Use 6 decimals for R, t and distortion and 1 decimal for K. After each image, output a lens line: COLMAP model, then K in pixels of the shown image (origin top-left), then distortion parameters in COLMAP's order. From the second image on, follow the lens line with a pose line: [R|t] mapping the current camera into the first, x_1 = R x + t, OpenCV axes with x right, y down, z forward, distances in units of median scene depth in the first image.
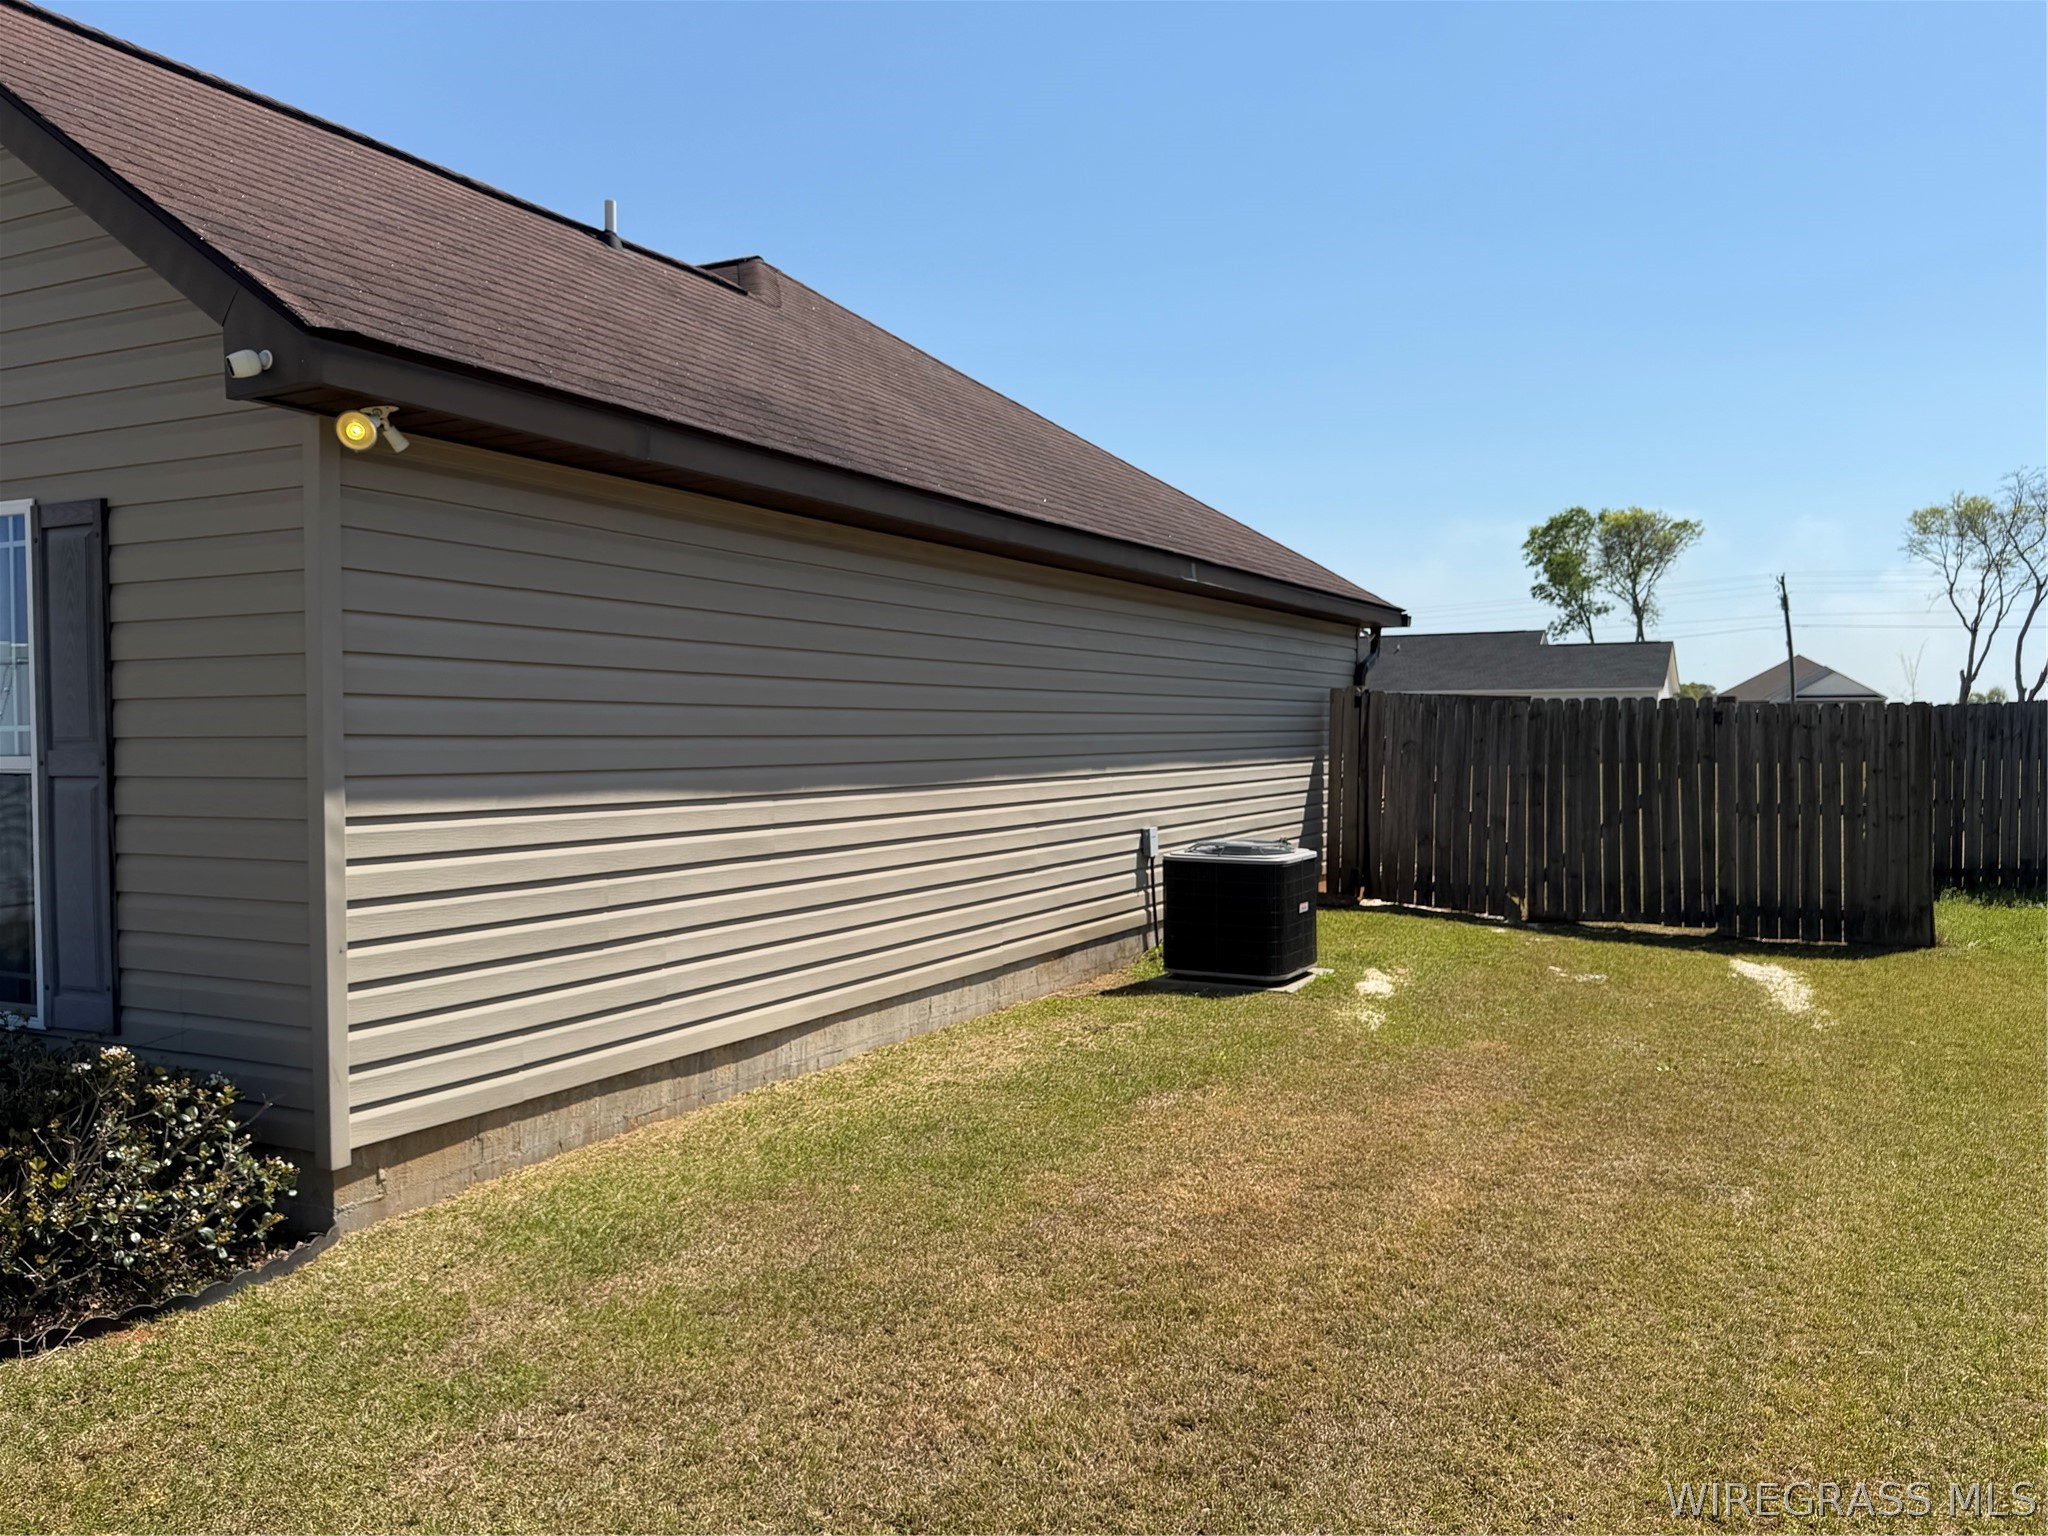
lens RADIAL K [[1607.7, 0, 1029.1], [0, 1607.7, 740.3], [0, 0, 1]] dist [0.123281, -0.197865]
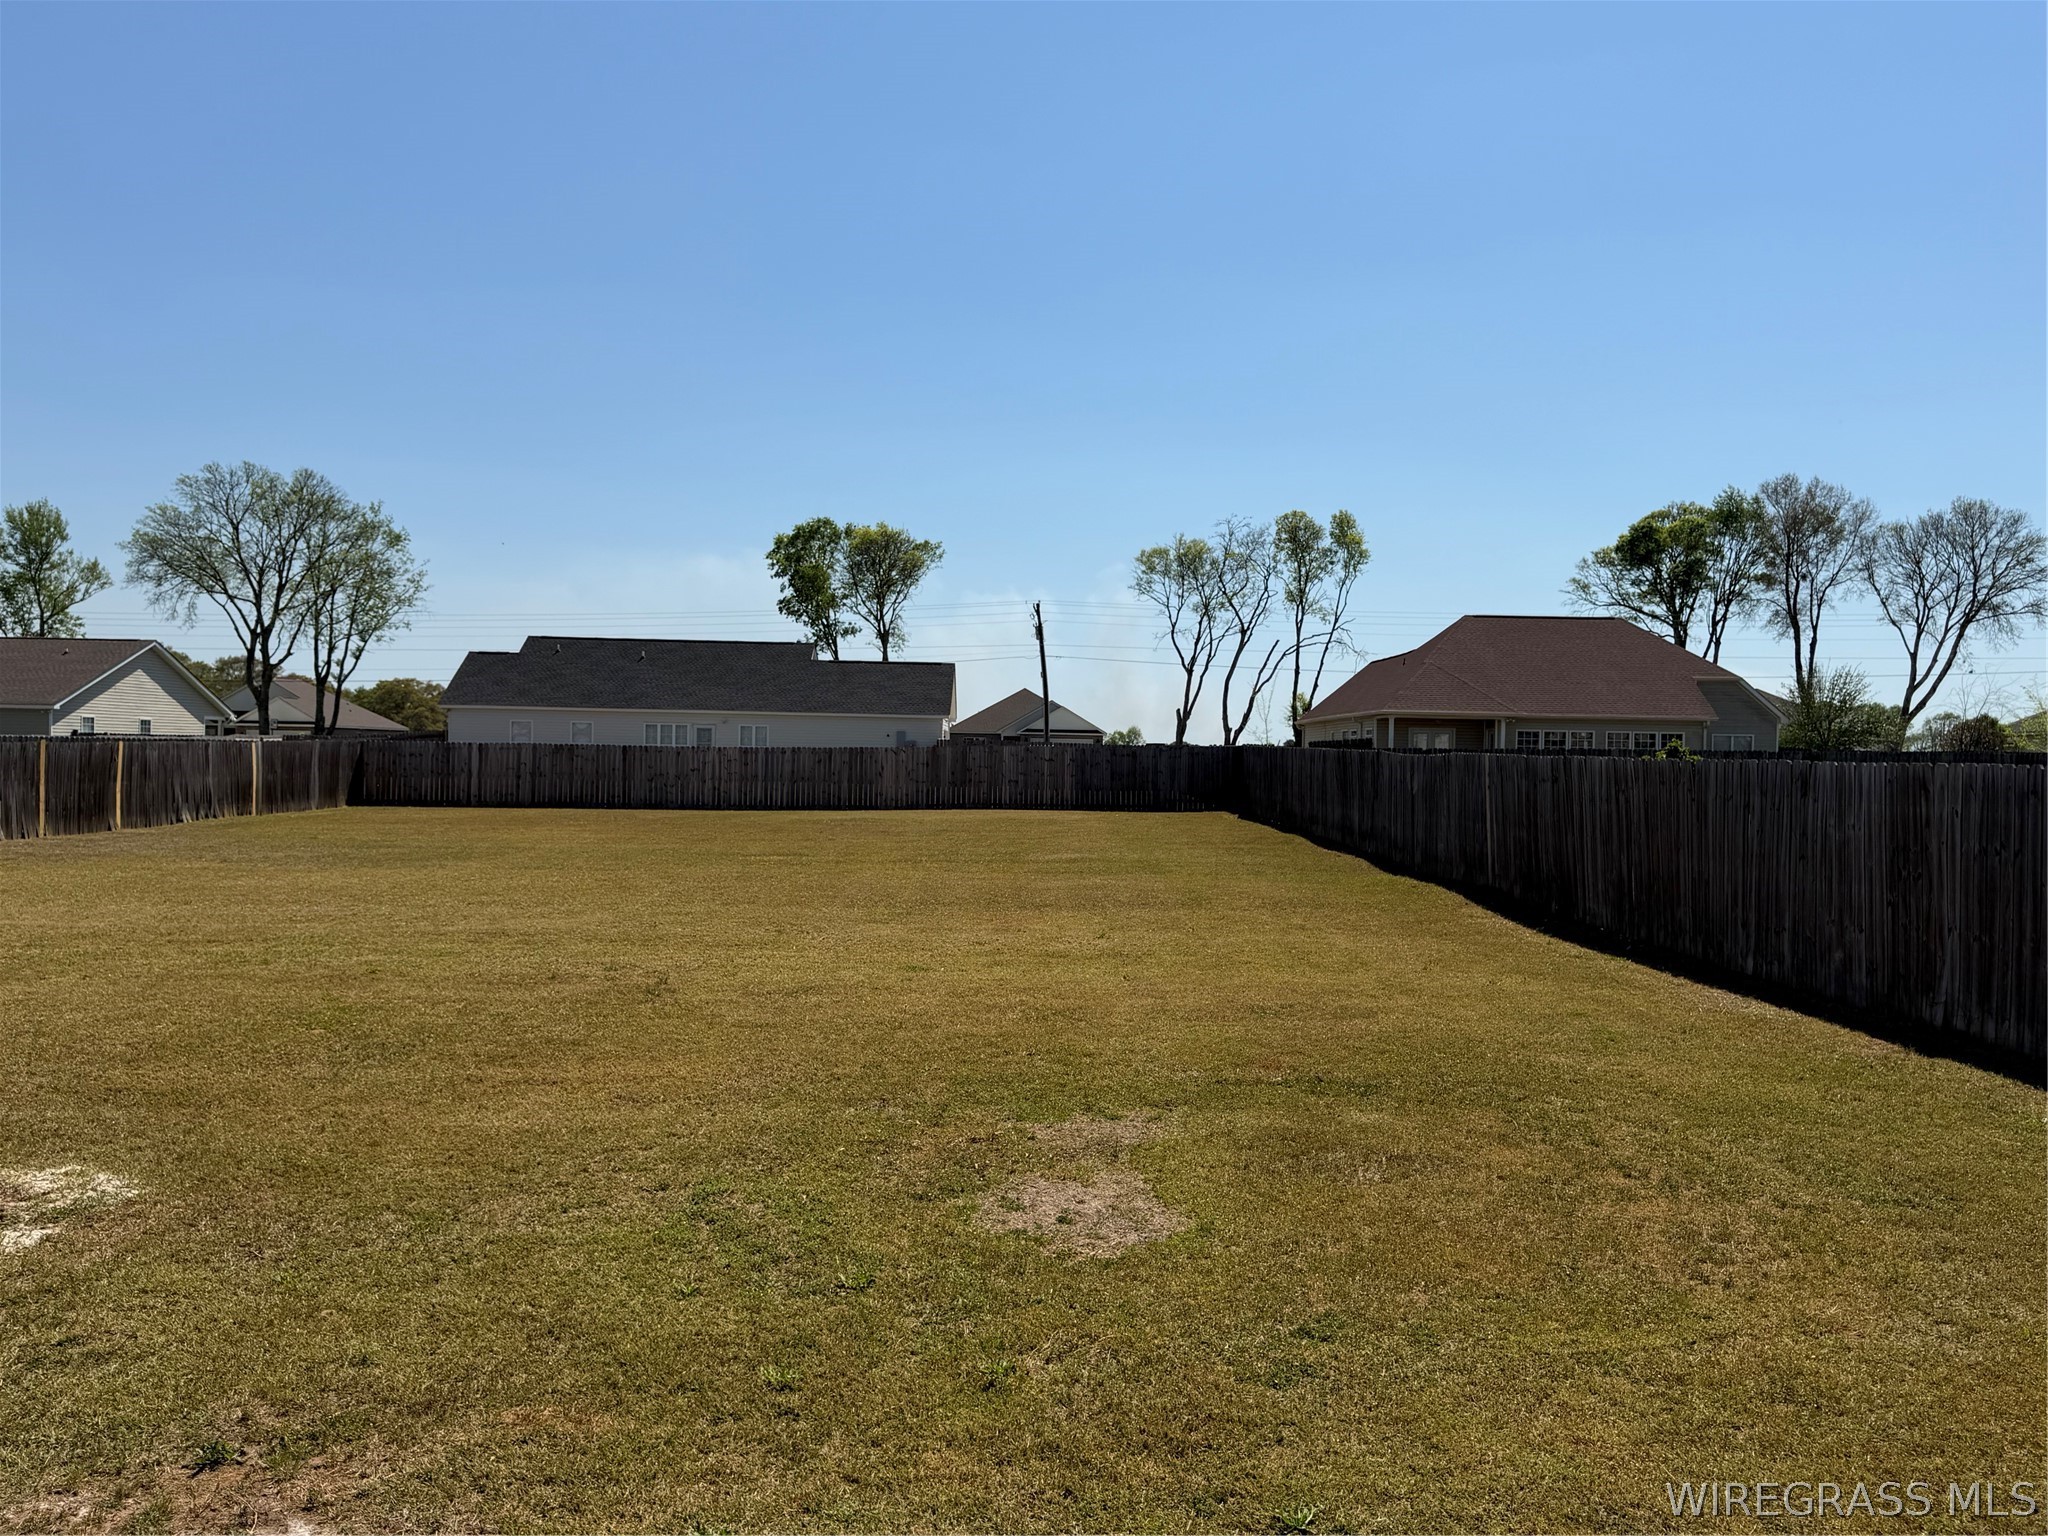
lens RADIAL K [[1607.7, 0, 1022.4], [0, 1607.7, 764.7], [0, 0, 1]] dist [0.123281, -0.197865]
pose [[0.888344, 0.017395, 0.458849, 0.022987], [-0.018177, 0.999831, -0.002712, -0.003988], [-0.458819, -0.005931, 0.888510, 0.155202]]
